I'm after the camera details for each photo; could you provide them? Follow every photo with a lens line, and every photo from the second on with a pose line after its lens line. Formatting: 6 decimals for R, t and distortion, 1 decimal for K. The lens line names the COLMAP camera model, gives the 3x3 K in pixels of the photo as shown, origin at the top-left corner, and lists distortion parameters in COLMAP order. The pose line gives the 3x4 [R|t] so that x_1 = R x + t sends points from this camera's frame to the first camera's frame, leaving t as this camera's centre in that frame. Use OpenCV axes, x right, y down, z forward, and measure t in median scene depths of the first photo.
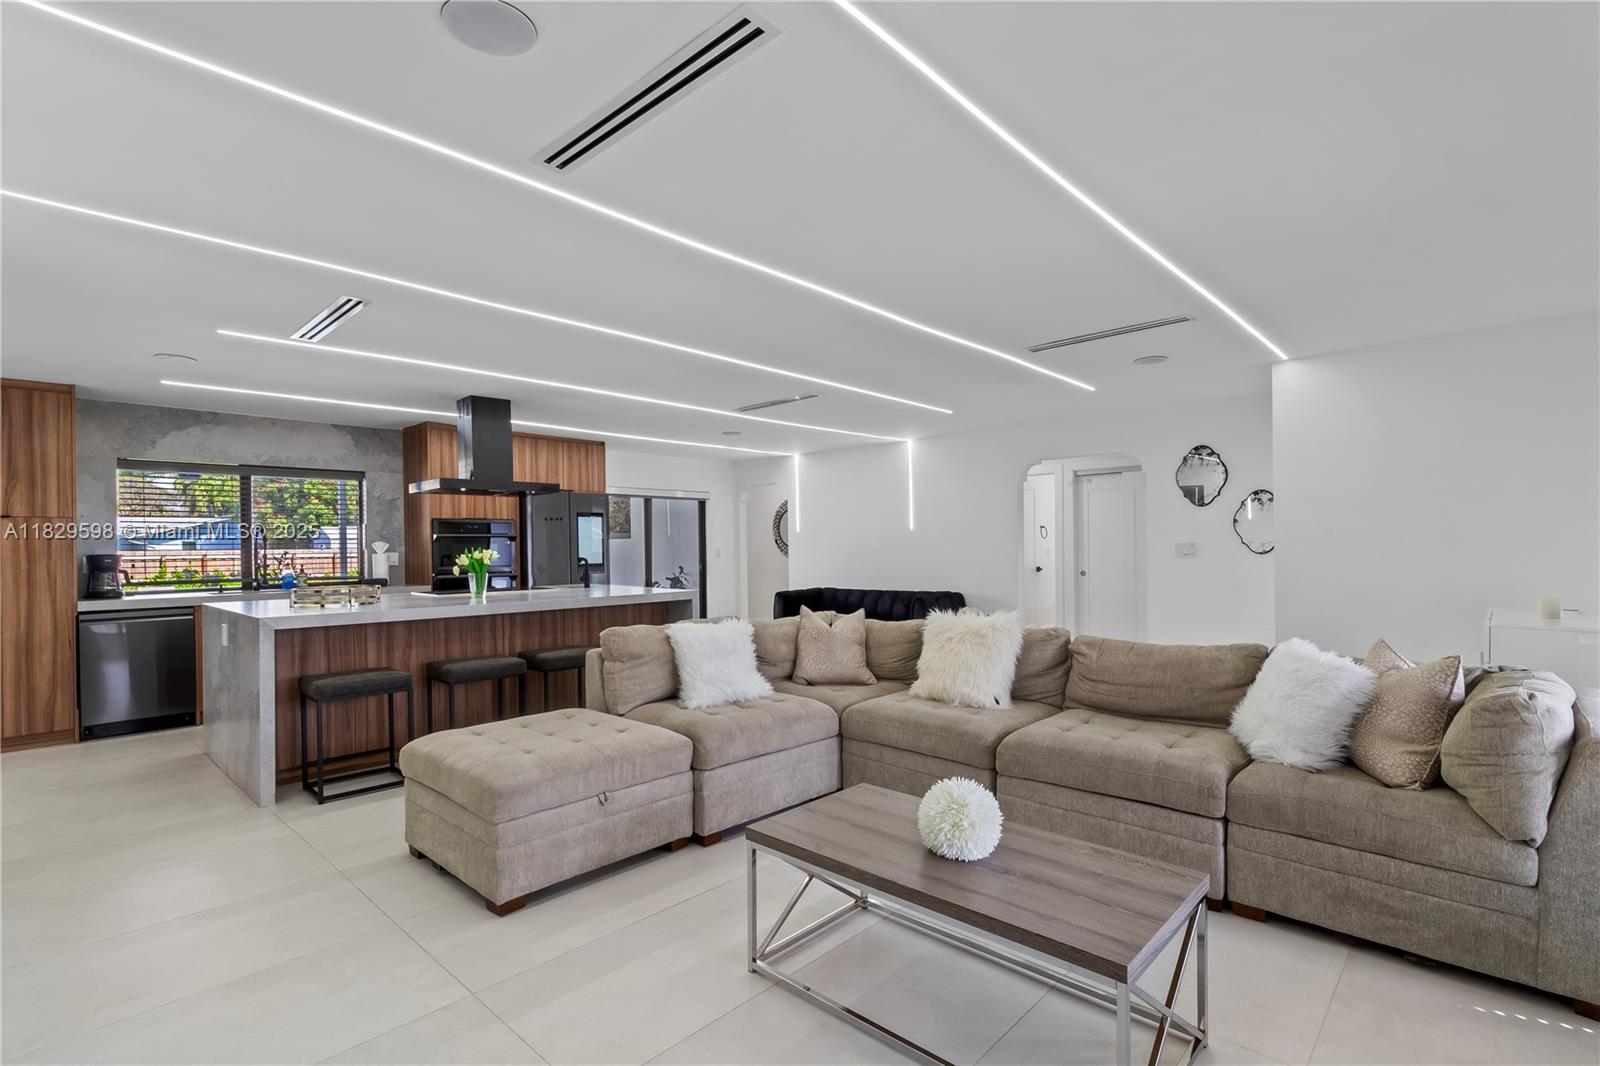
lens RADIAL K [[755.7, 0, 800.0], [0, 755.7, 533.0], [0, 0, 1]] dist [0.009186, -0.000063]
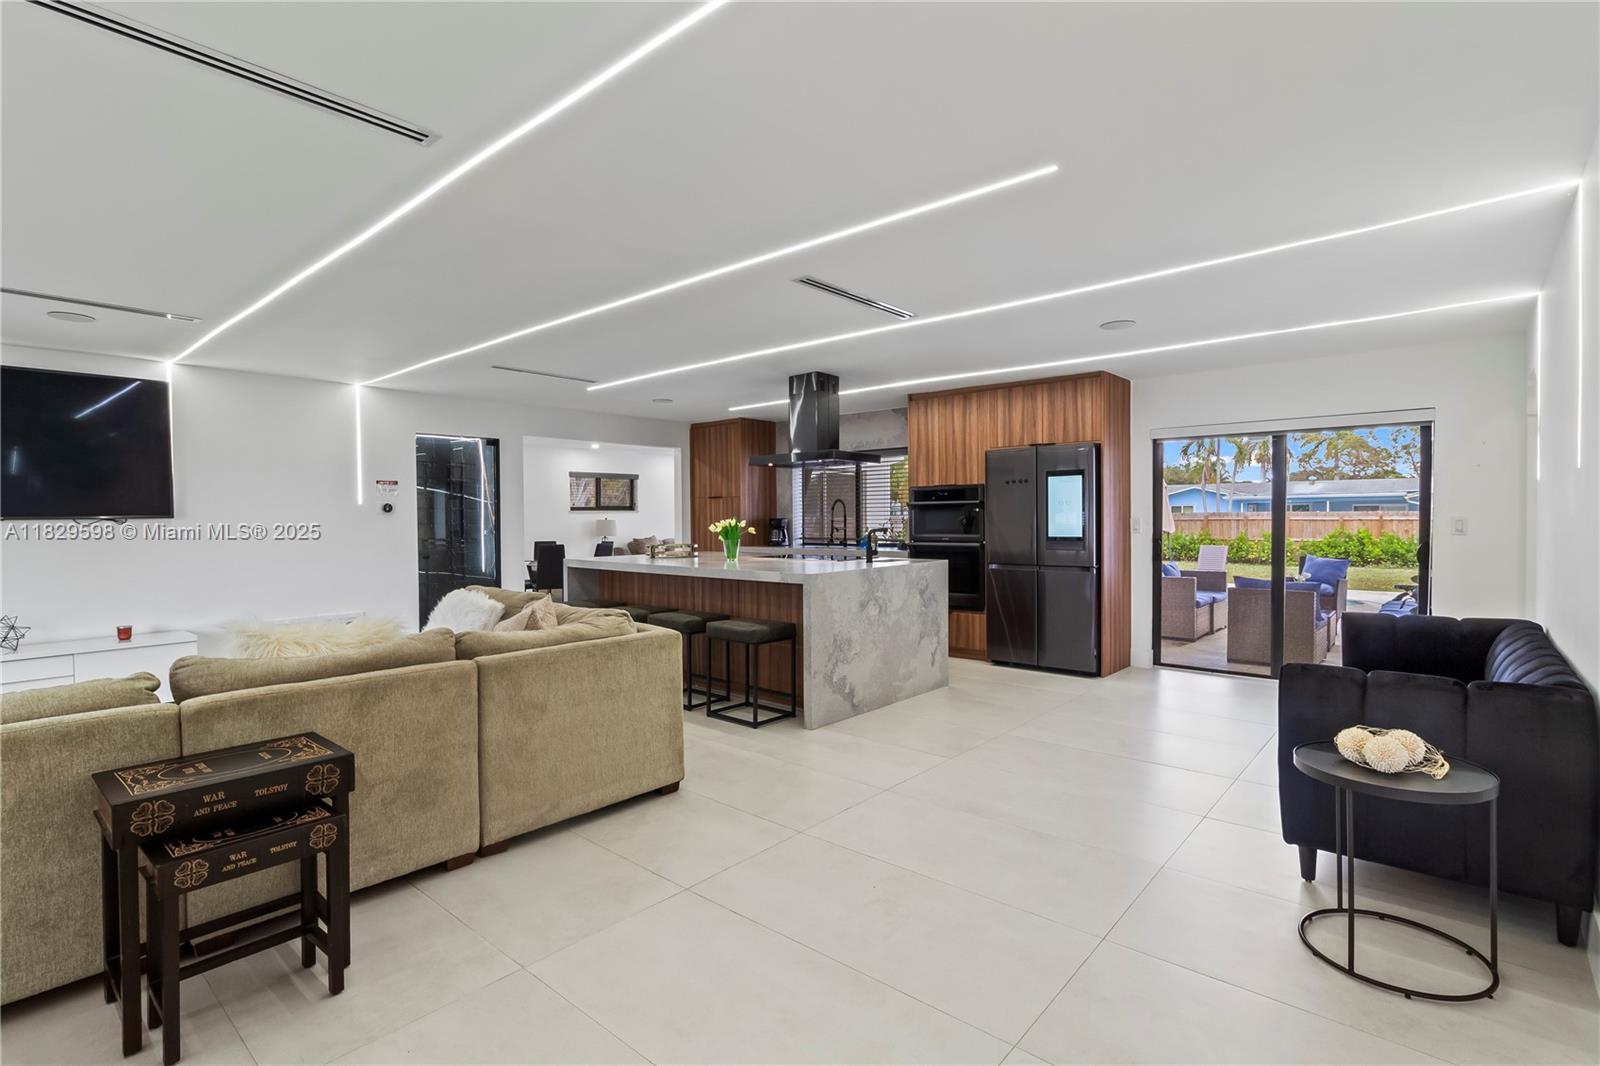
lens RADIAL K [[747.2, 0, 800.0], [0, 747.2, 533.0], [0, 0, 1]] dist [0.003059, 0.001515]
pose [[0.034866, 0.033007, -0.998847, 0.613909], [0.022344, 0.999179, 0.033798, 0.006403], [0.999142, -0.023496, 0.034100, 0.924600]]
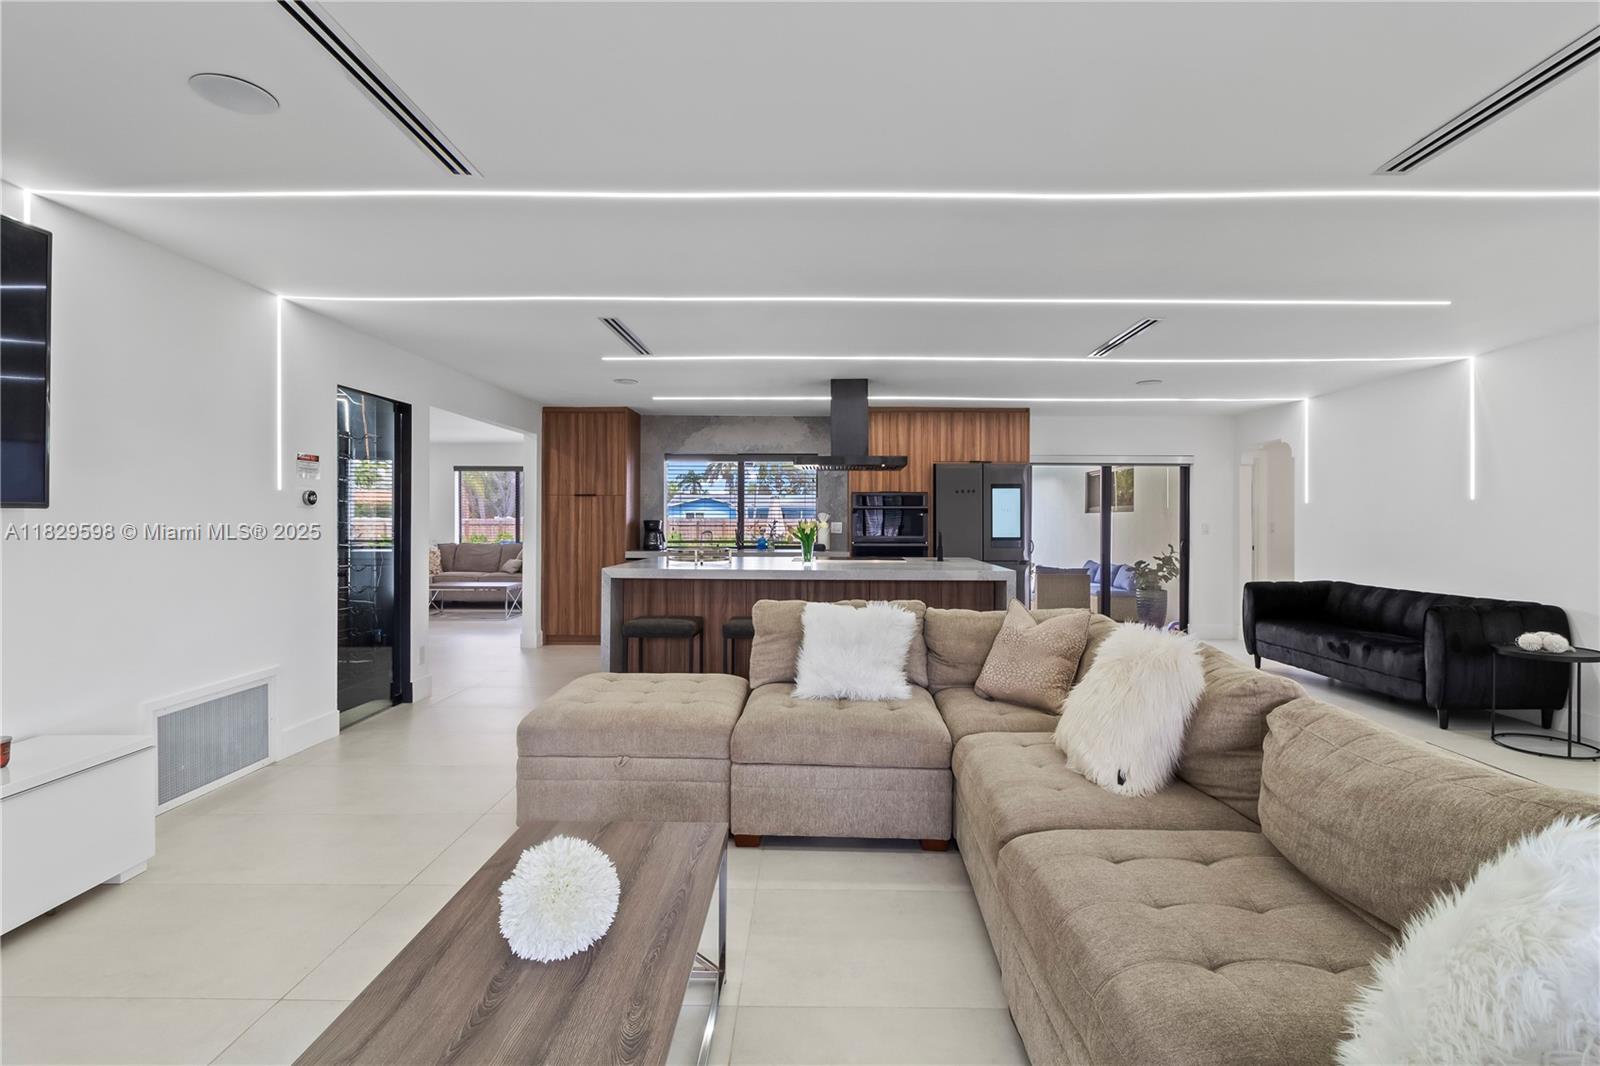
lens RADIAL K [[733.6, 0, 807.6], [0, 733.6, 516.4], [0, 0, 1]] dist [-0.000108, 0.000006]
pose [[0.675255, 0.009782, -0.737519, 0.309697], [0.000895, 0.999900, 0.014081, 0.001184], [0.737583, -0.010168, 0.675179, 0.246492]]
